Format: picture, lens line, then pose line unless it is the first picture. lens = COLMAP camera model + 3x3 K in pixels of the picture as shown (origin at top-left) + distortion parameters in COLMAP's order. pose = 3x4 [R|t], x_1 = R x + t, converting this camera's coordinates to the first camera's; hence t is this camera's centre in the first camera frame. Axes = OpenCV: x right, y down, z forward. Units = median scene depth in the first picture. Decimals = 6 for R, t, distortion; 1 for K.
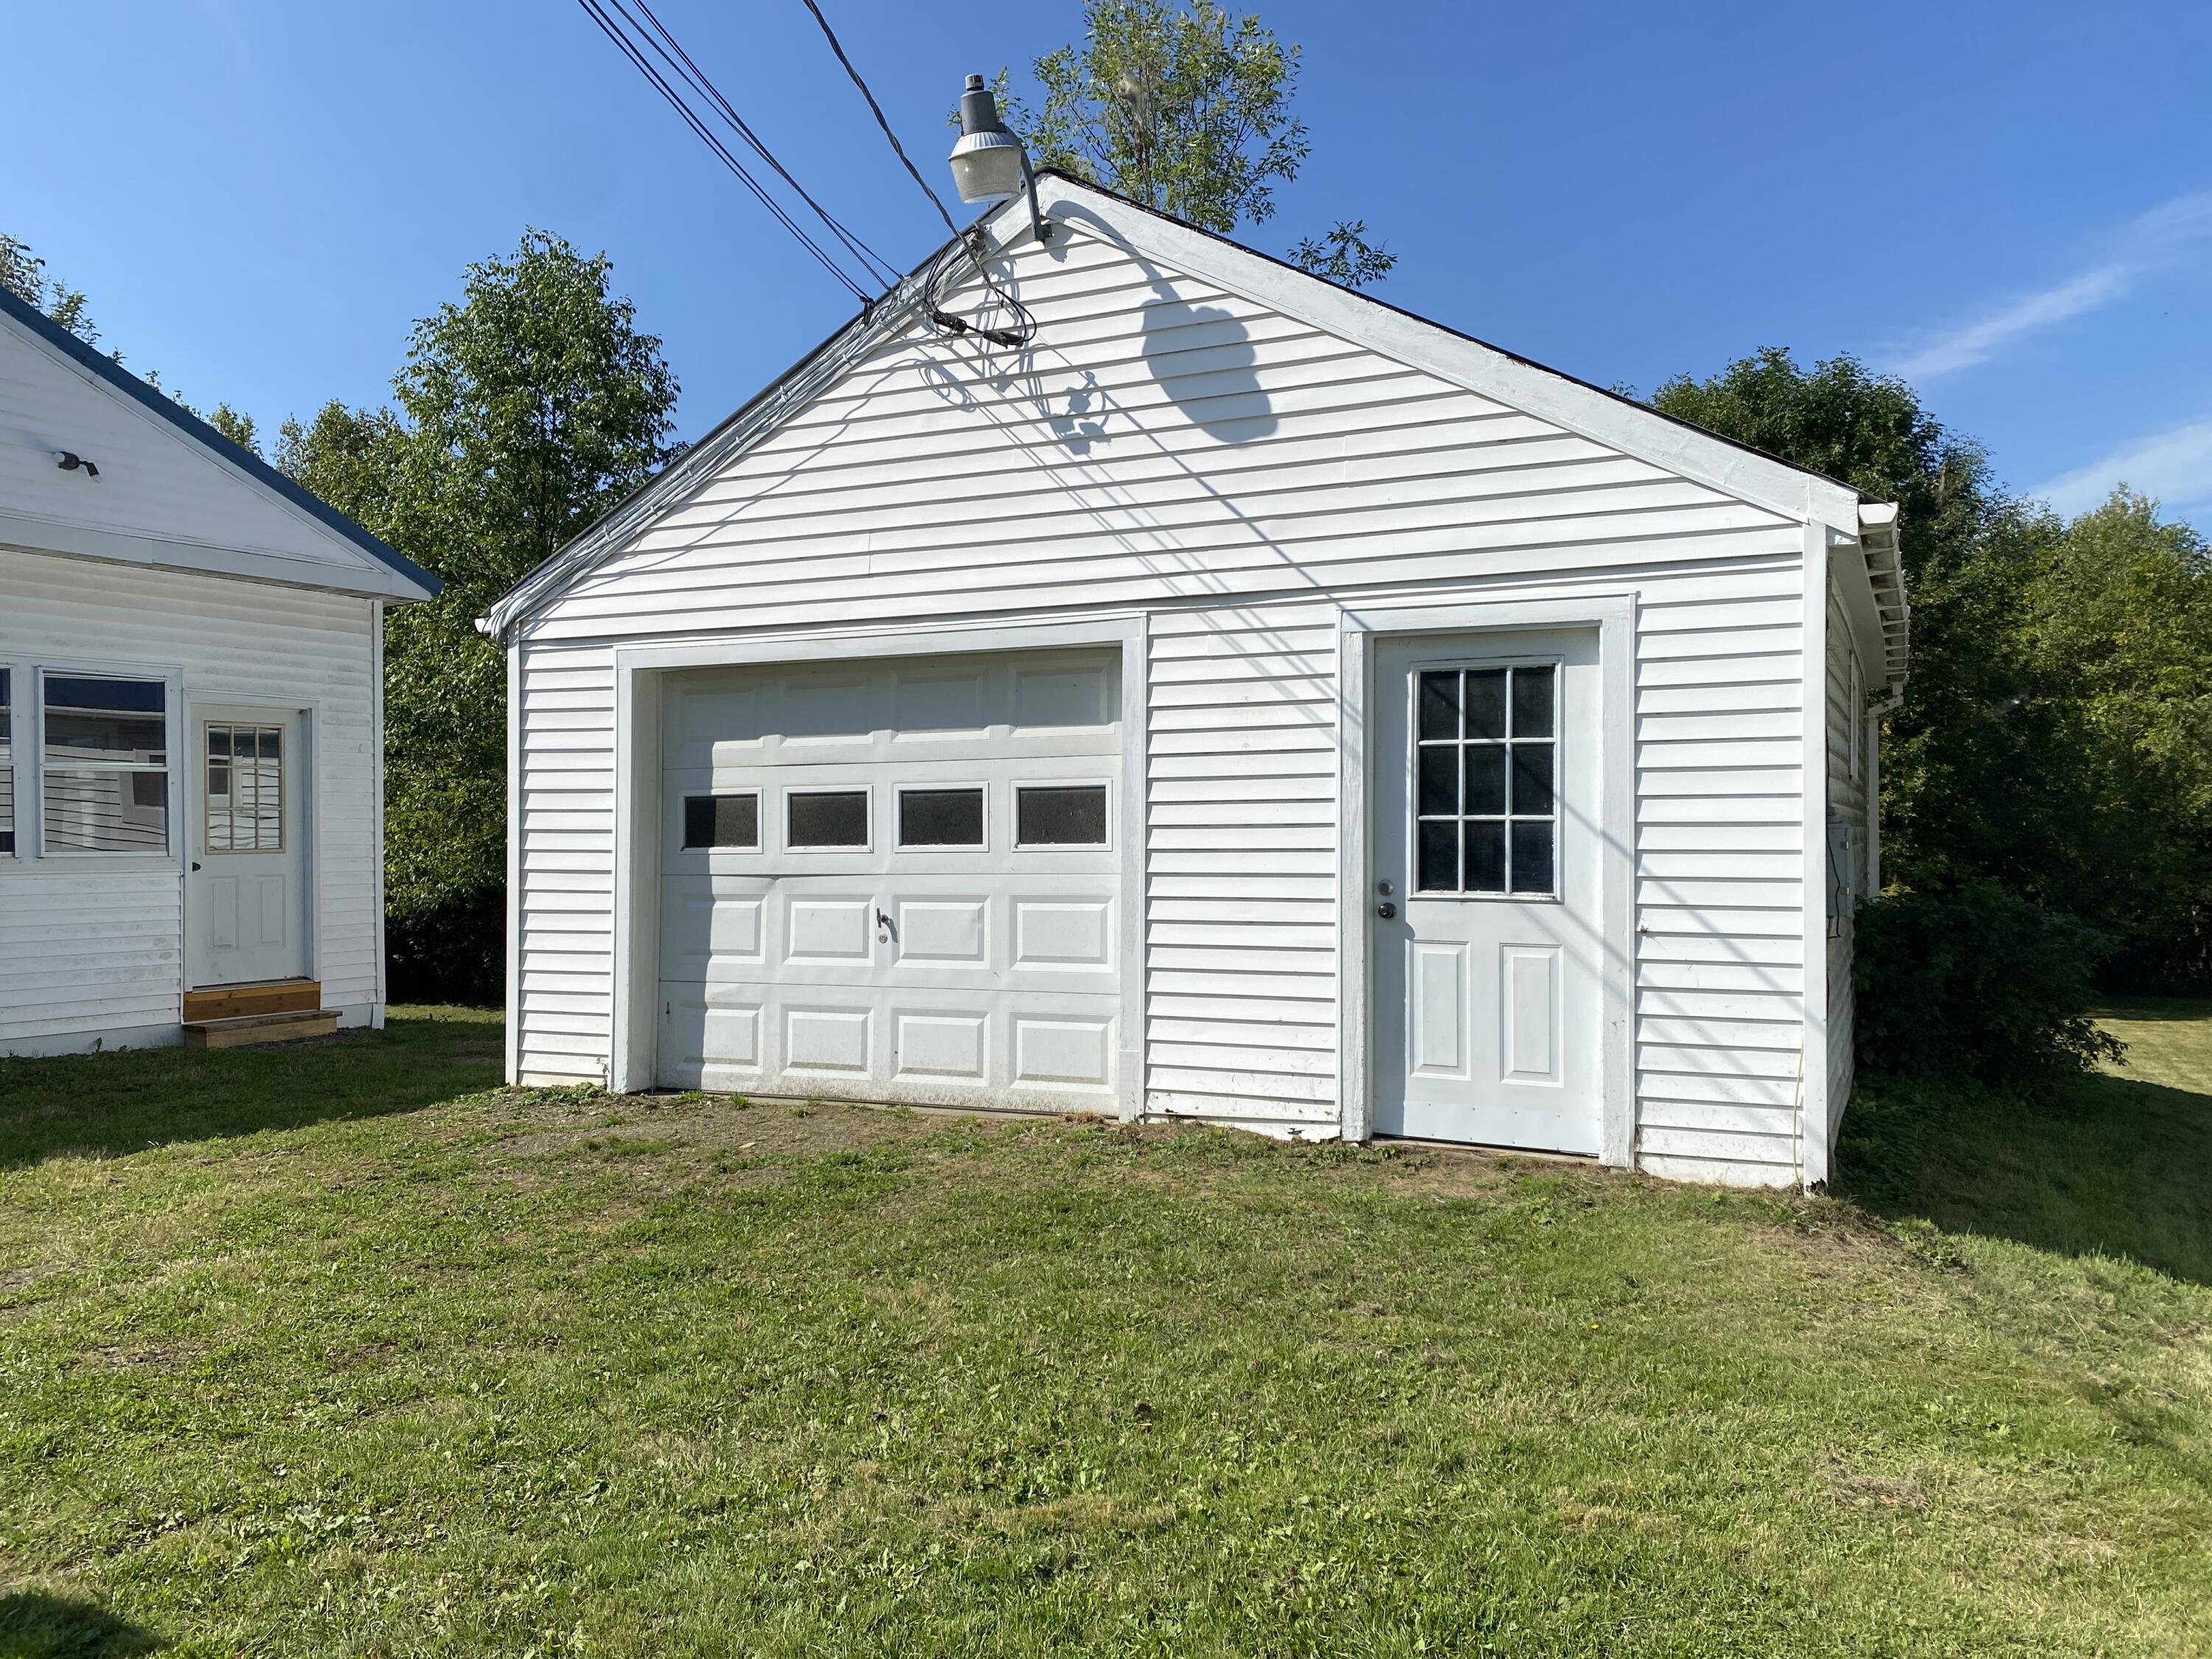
lens RADIAL K [[1649.0, 0, 1105.6], [0, 1649.0, 814.4], [0, 0, 1]] dist [0.182408, -0.454772]
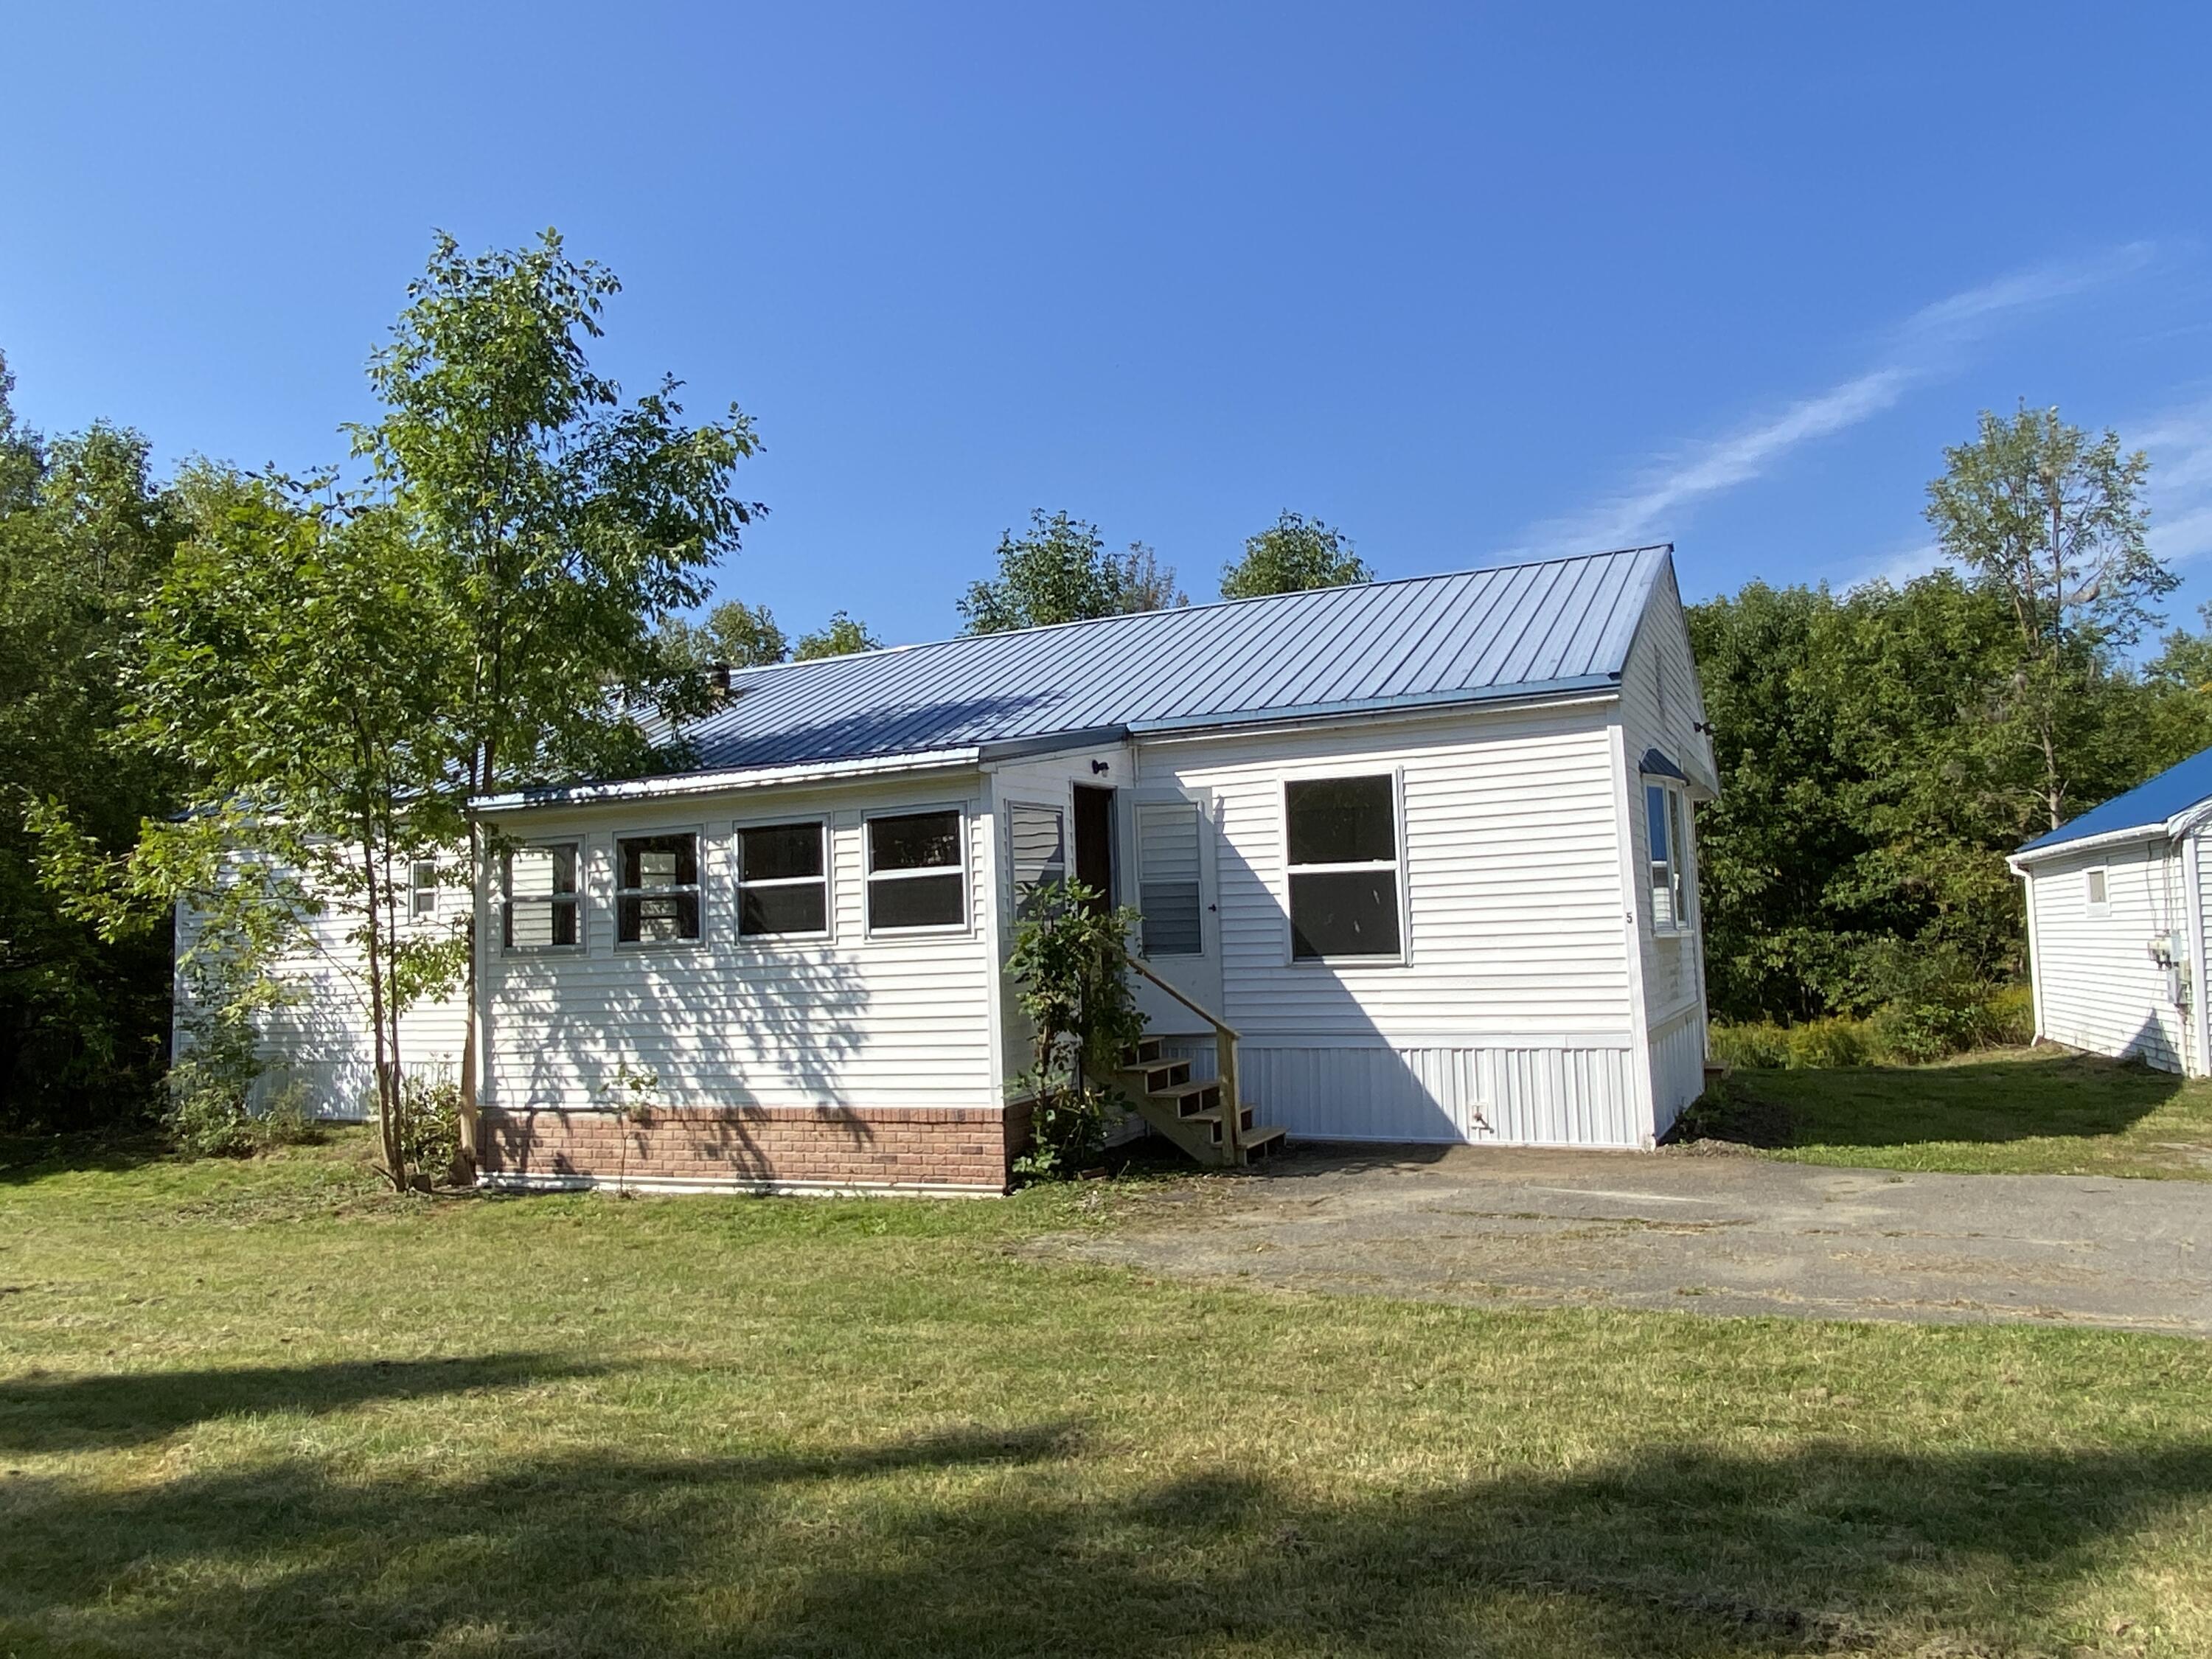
lens RADIAL K [[1609.3, 0, 1061.6], [0, 1609.3, 818.0], [0, 0, 1]] dist [-0.006354, -0.006357]
pose [[0.996374, -0.014025, 0.083916, -2.057713], [0.020423, 0.996908, -0.075879, -0.015875], [-0.082593, 0.077318, 0.993580, -0.792858]]
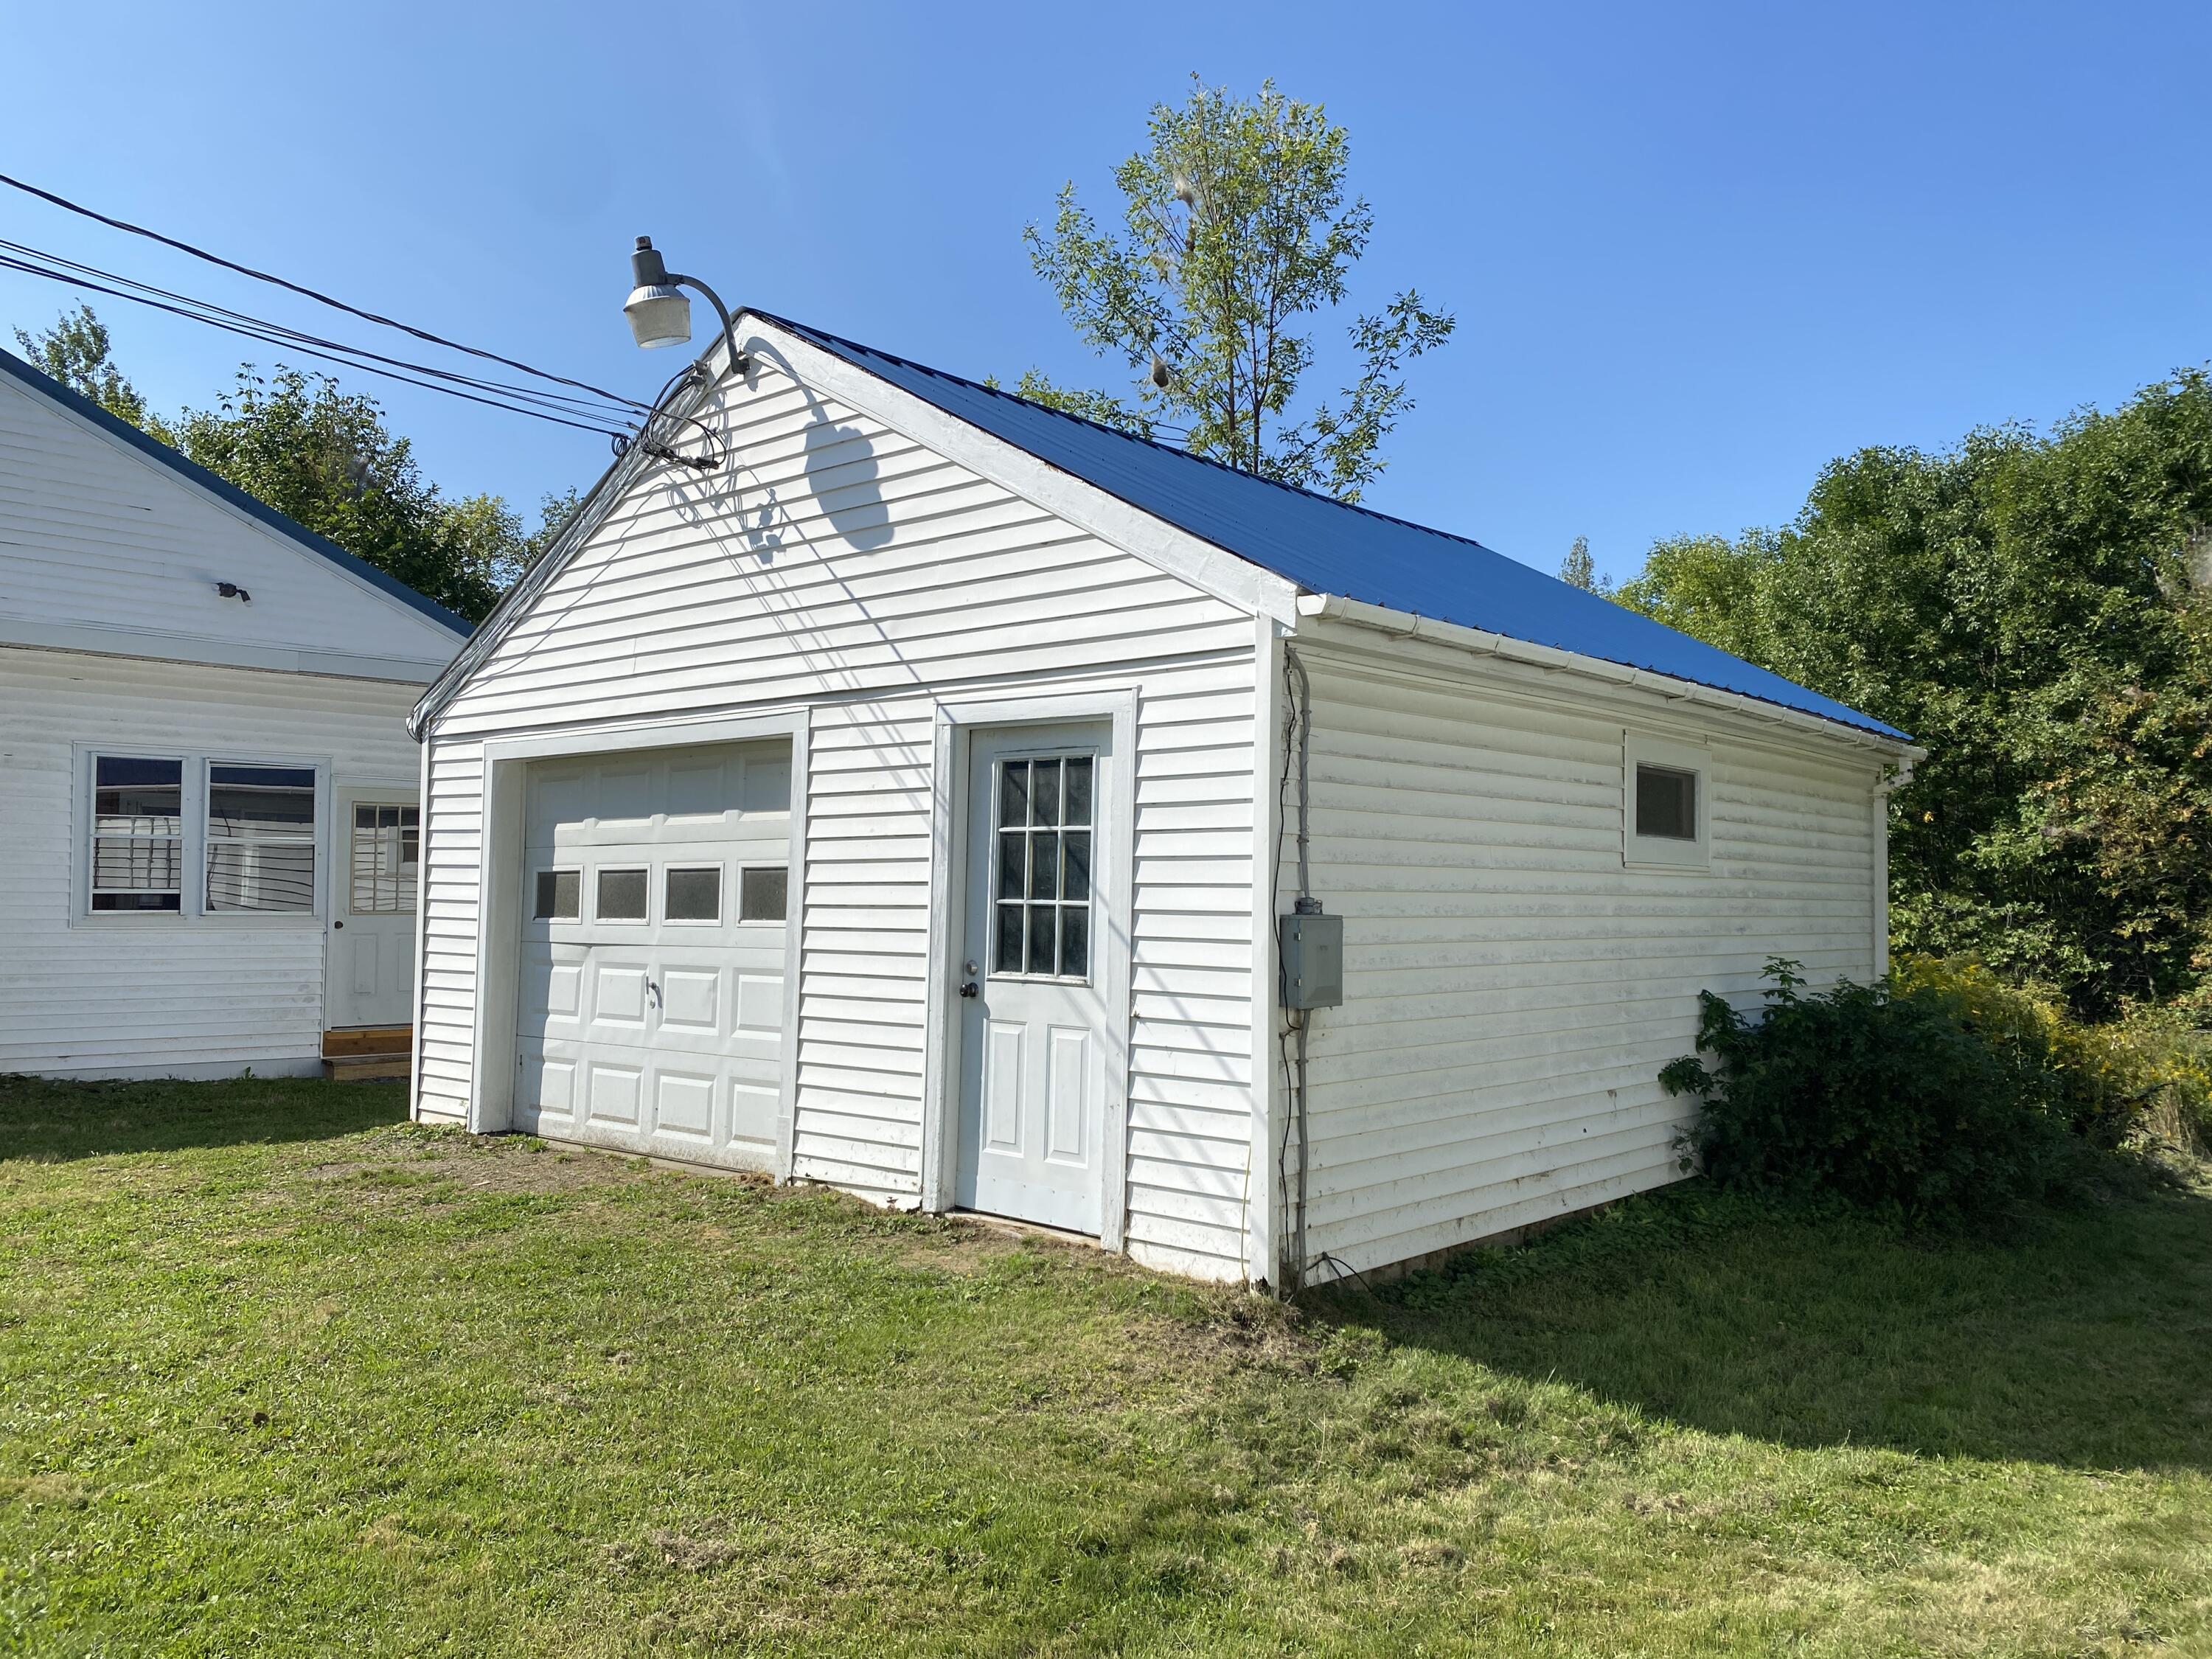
lens RADIAL K [[1649.0, 0, 1105.6], [0, 1649.0, 814.4], [0, 0, 1]] dist [0.182408, -0.454772]
pose [[0.960310, 0.001070, -0.278932, 0.496208], [-0.012405, 0.999167, -0.038877, -0.011993], [0.278658, 0.040794, 0.959524, 0.018985]]
